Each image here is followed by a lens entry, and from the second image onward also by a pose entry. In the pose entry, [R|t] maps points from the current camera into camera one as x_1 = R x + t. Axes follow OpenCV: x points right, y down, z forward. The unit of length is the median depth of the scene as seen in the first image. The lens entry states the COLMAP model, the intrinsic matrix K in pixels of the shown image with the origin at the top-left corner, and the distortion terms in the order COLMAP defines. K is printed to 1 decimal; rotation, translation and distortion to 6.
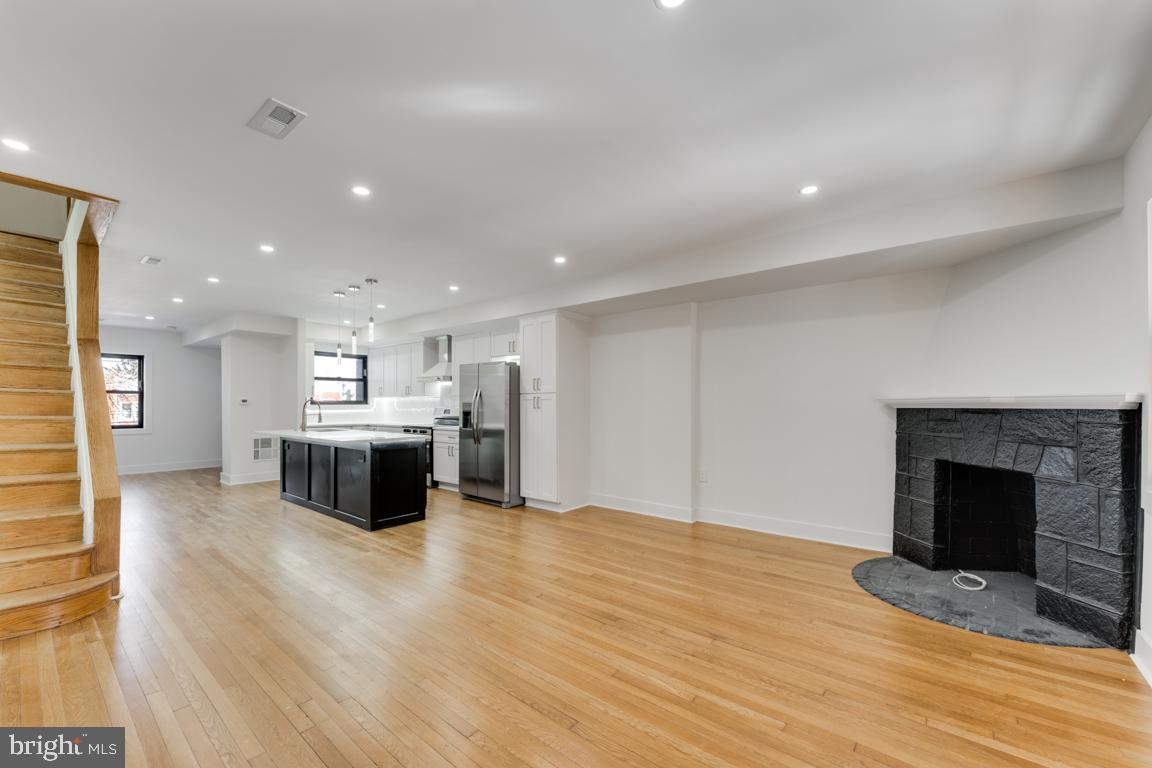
lens RADIAL K [[468.9, 0, 582.1], [0, 468.9, 406.3], [0, 0, 1]] dist [0.002587, -0.001035]
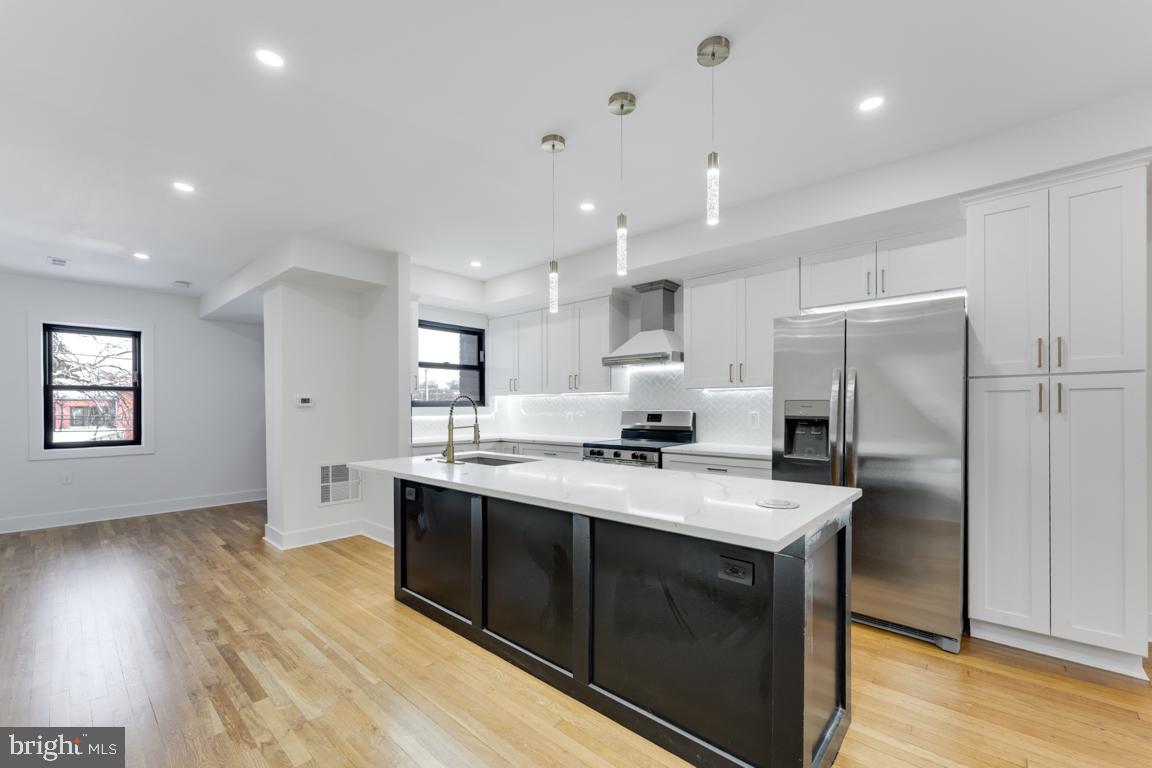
lens RADIAL K [[468.9, 0, 587.2], [0, 468.9, 410.5], [0, 0, 1]] dist [0.002587, -0.001035]
pose [[0.999687, -0.005037, -0.024515, -0.420514], [0.005144, 0.999977, 0.004316, -0.000469], [0.024493, -0.004441, 0.999690, 0.507136]]
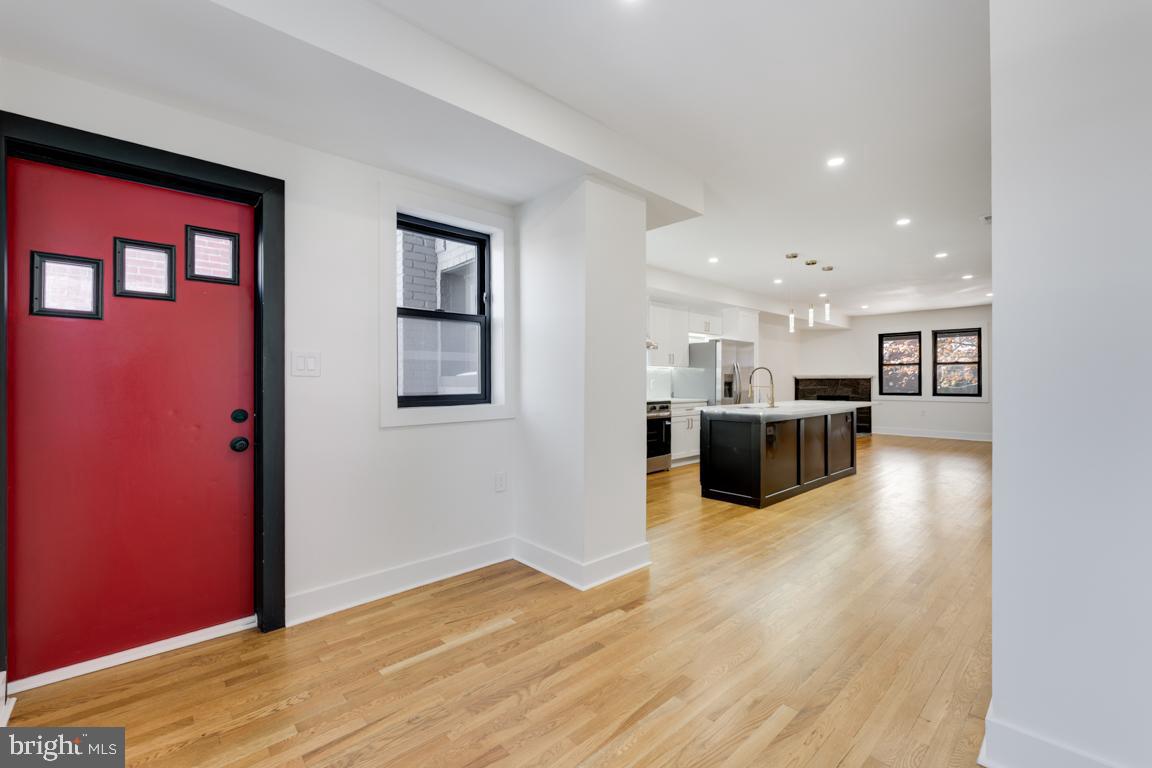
lens RADIAL K [[468.9, 0, 566.3], [0, 468.9, 379.4], [0, 0, 1]] dist [0.002587, -0.001035]
pose [[0.155037, 0.003052, 0.987904, -1.326642], [0.006353, 0.999971, -0.004086, 0.006744], [-0.987888, 0.006910, 0.155013, 1.141134]]
